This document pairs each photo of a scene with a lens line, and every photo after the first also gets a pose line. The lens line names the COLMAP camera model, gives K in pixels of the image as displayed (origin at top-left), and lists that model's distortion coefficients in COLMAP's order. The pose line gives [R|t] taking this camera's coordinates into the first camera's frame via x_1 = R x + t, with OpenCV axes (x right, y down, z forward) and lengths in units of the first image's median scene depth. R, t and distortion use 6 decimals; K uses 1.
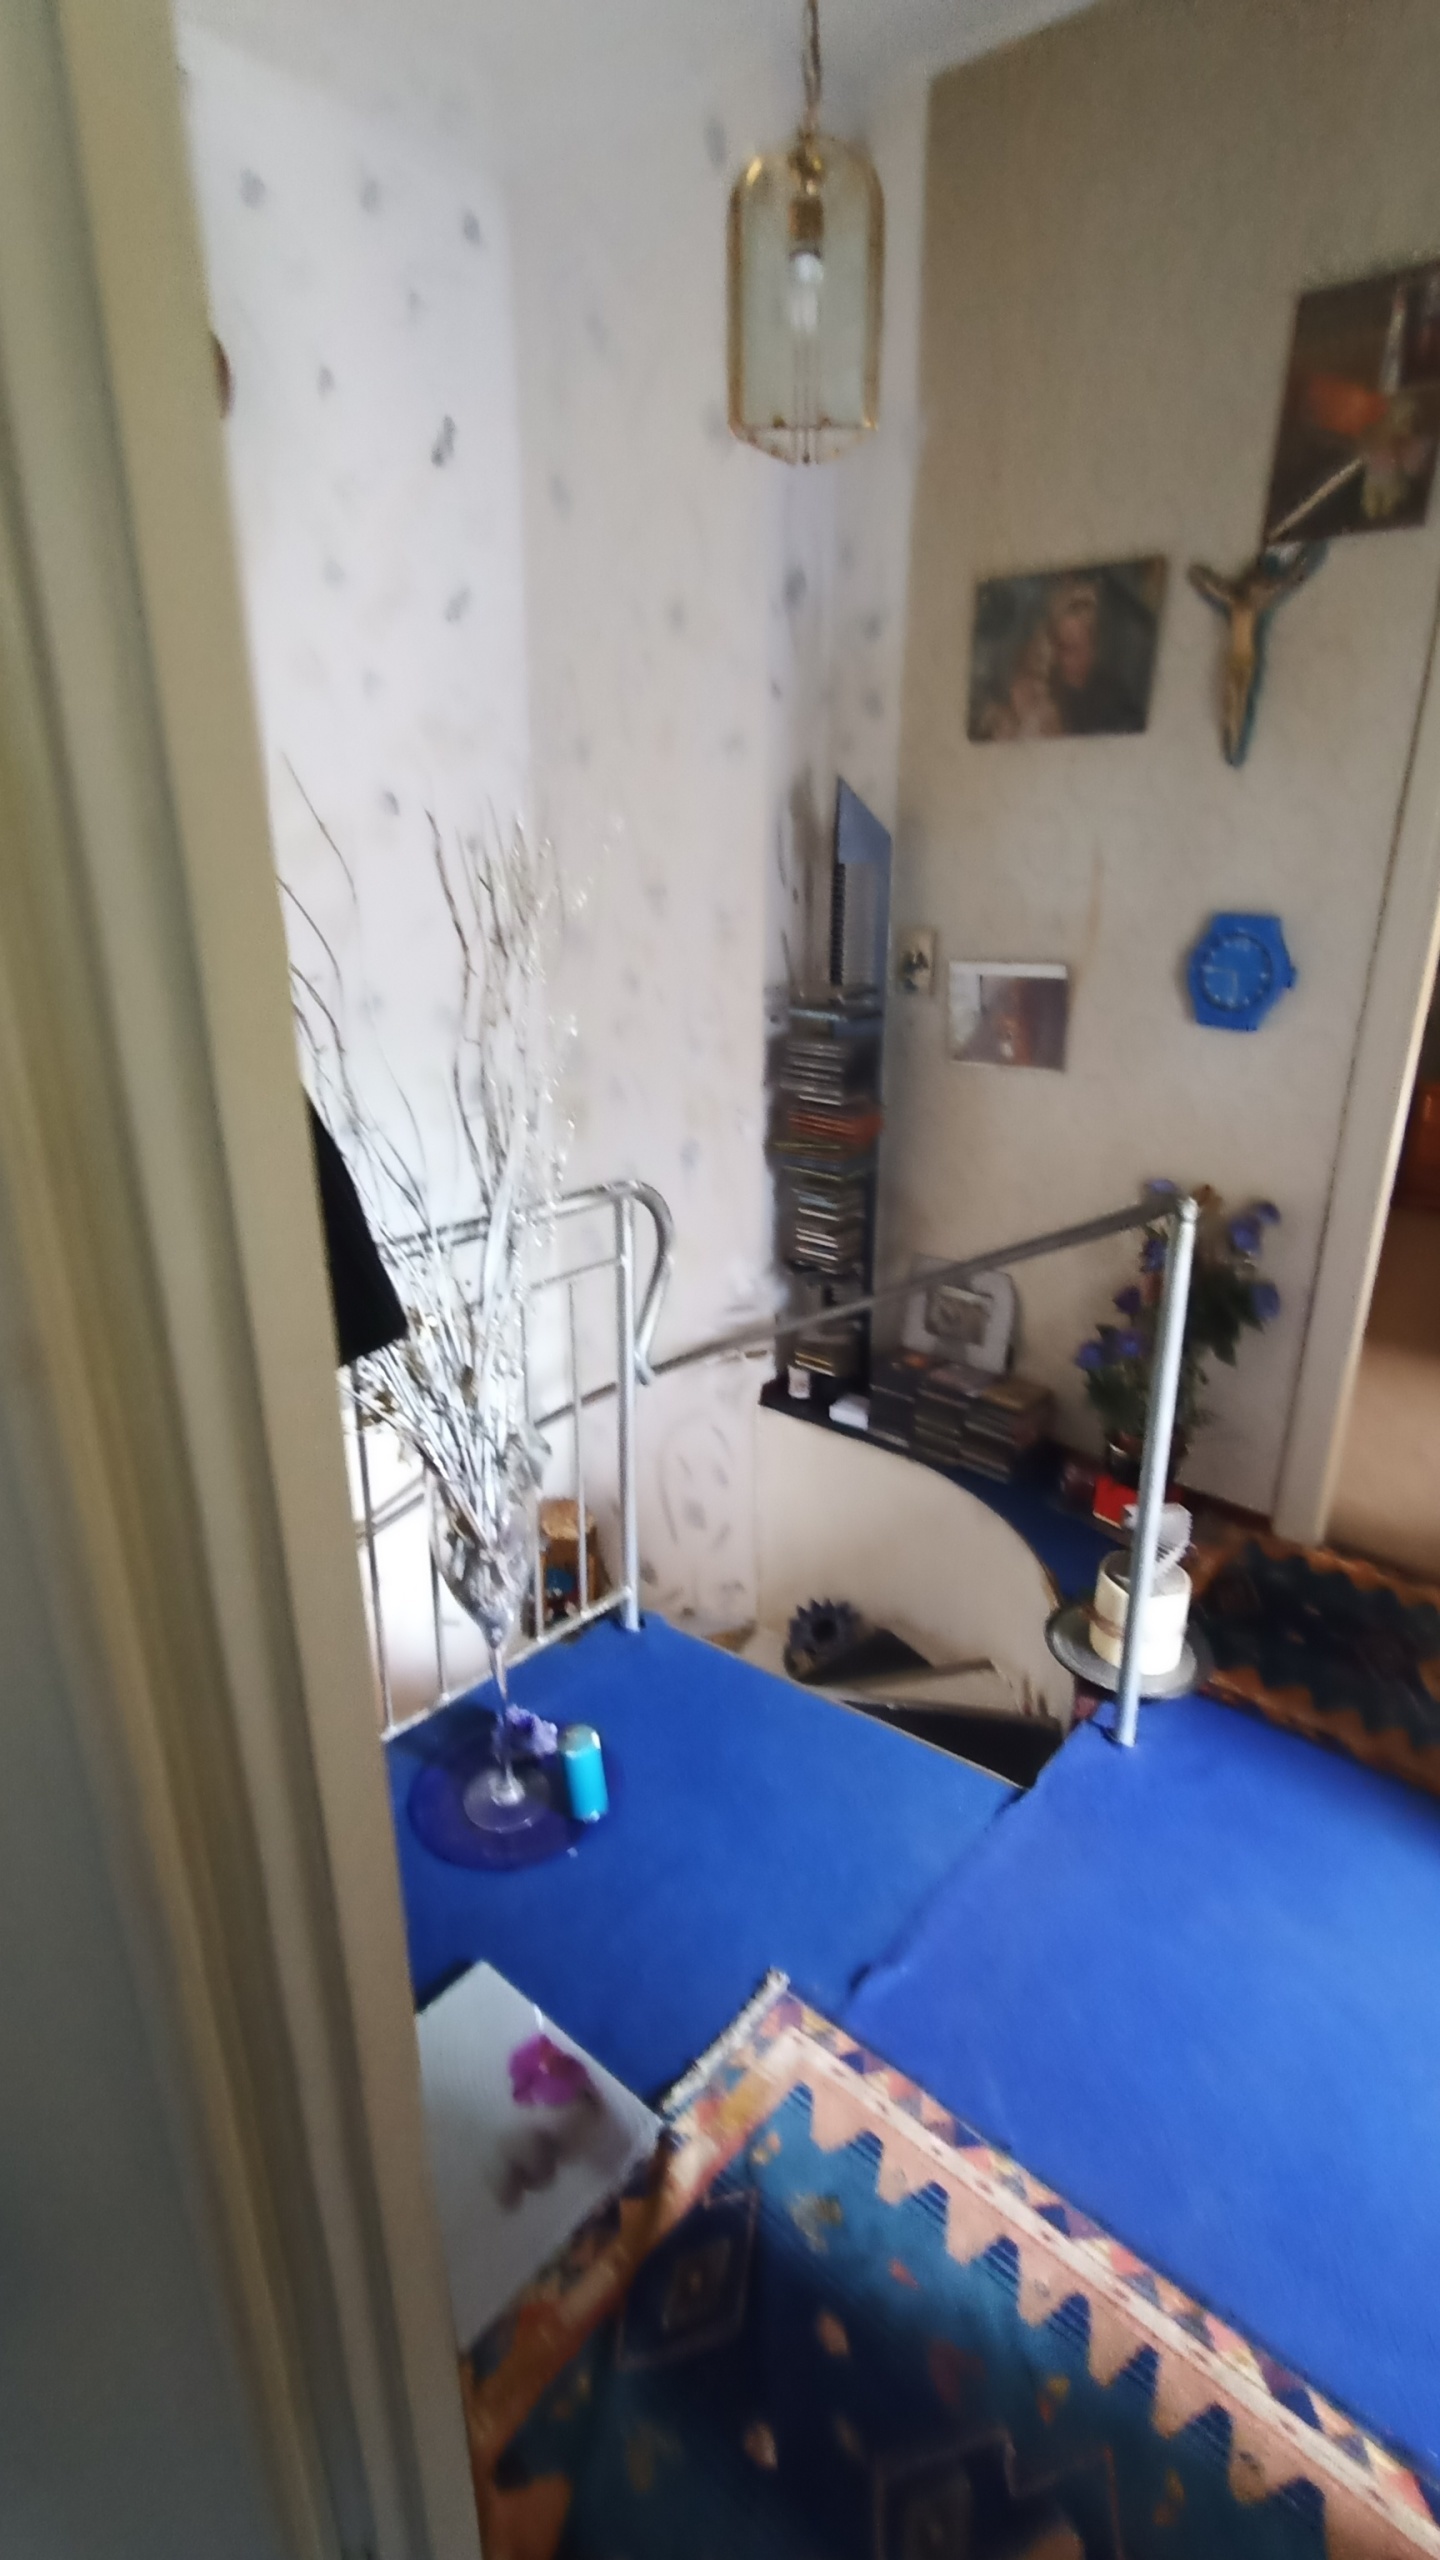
lens RADIAL K [[1131.1, 0, 720.0], [0, 1131.1, 1280.0], [0, 0, 1]] dist [-0.002062, 0.000966]
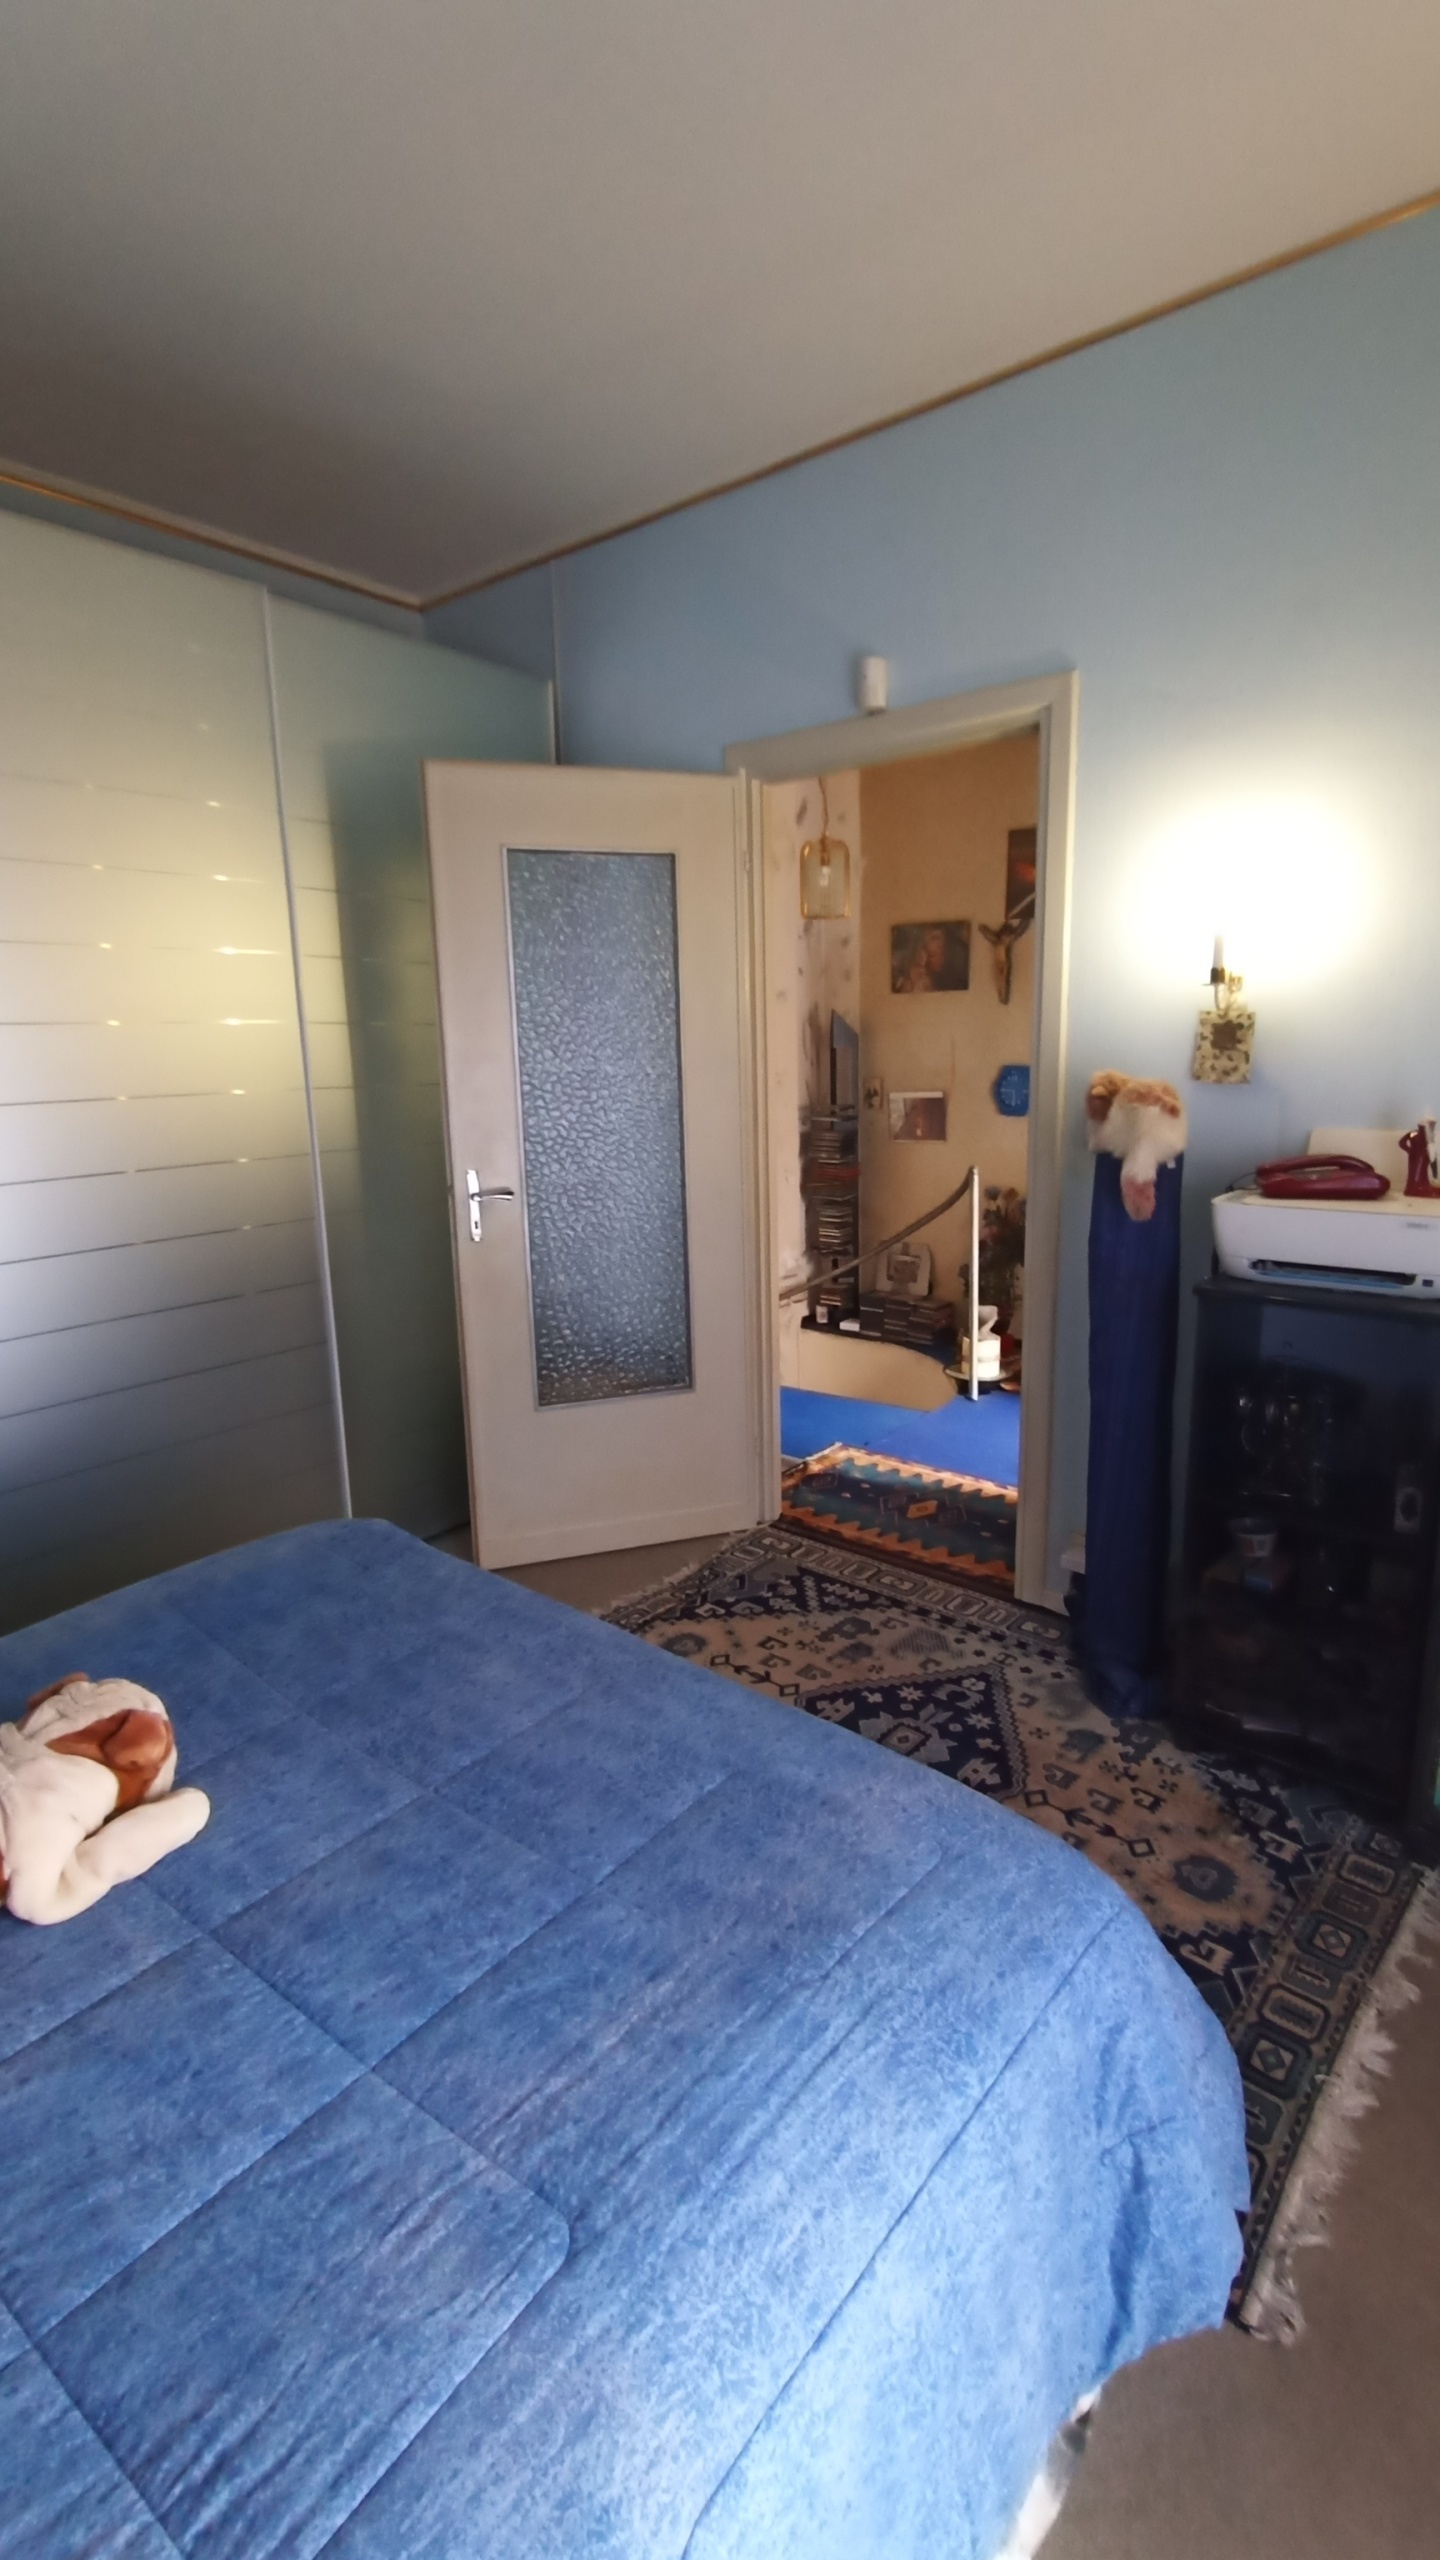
lens RADIAL K [[1131.1, 0, 720.0], [0, 1131.1, 1280.0], [0, 0, 1]] dist [-0.002062, 0.000966]
pose [[0.999406, -0.025809, 0.022856, -0.158879], [0.028784, 0.989563, -0.141200, 0.334711], [-0.018974, 0.141774, 0.989717, -0.972588]]
